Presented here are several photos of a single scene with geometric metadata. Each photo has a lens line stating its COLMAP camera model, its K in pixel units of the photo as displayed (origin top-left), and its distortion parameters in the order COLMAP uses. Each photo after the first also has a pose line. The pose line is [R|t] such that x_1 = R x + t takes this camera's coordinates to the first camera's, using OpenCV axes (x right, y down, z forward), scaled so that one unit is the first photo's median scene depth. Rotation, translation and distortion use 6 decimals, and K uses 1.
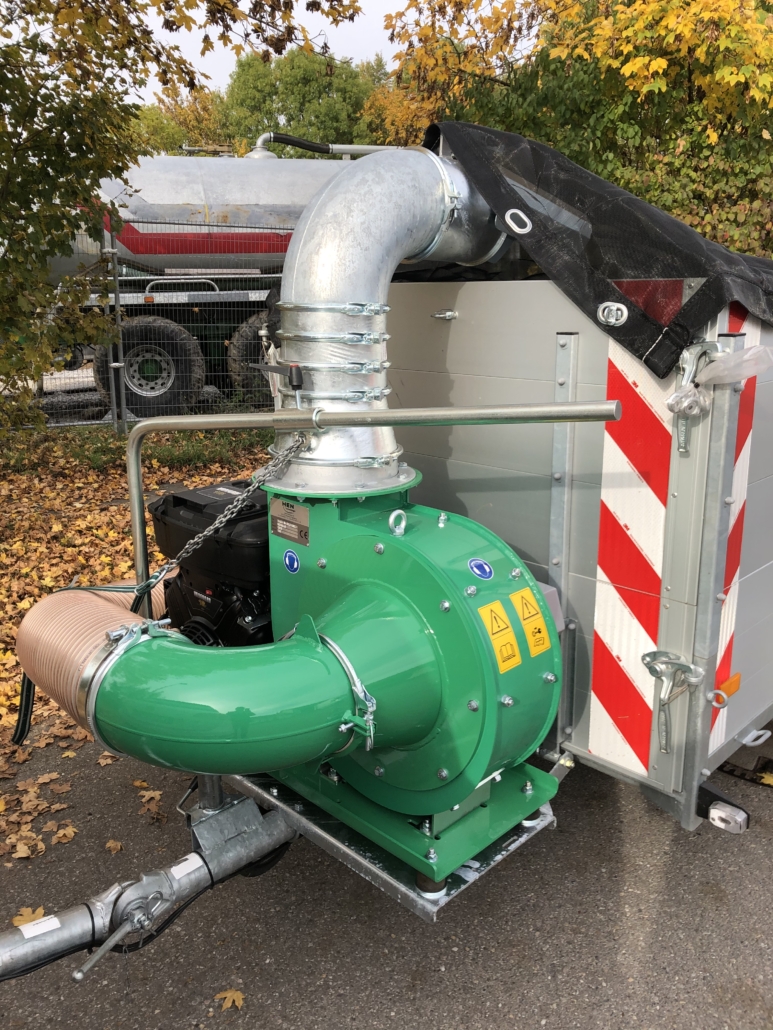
lens RADIAL K [[855.2, 0, 386.5], [0, 855.2, 515.0], [0, 0, 1]] dist [-0.000693, -0.000338]
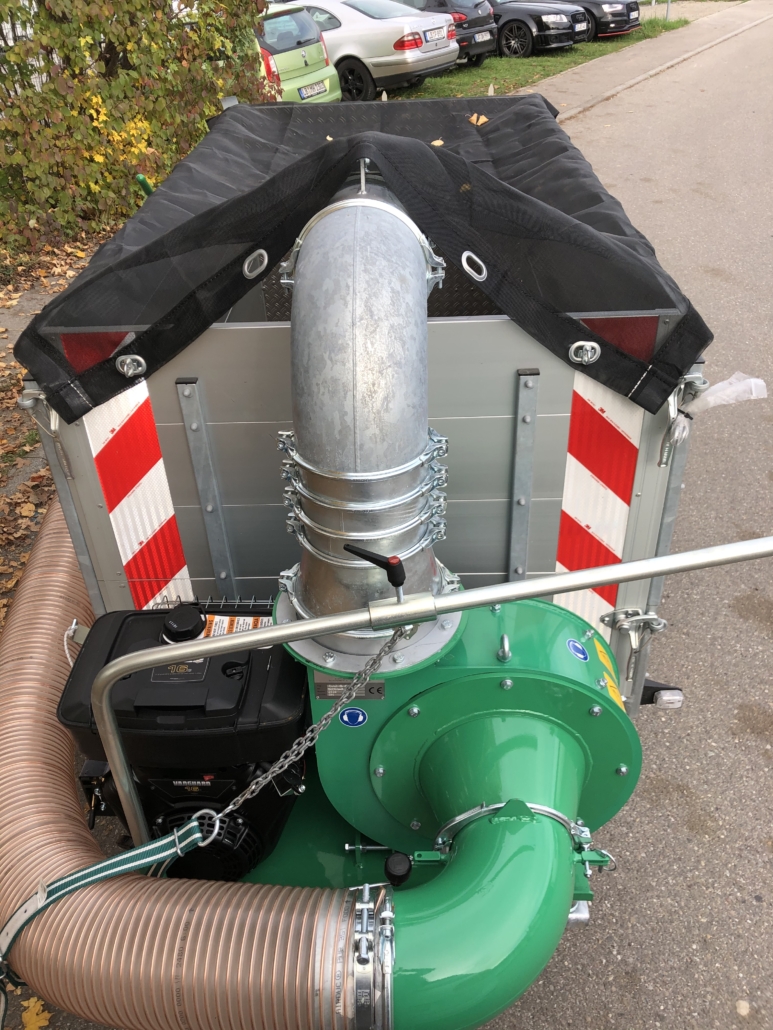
lens RADIAL K [[855.2, 0, 386.5], [0, 855.2, 515.0], [0, 0, 1]] dist [-0.000693, -0.000338]
pose [[0.731728, -0.408885, 0.545333, -0.506323], [0.204683, 0.894972, 0.396397, -0.497976], [-0.650138, -0.178434, 0.738567, 0.388304]]
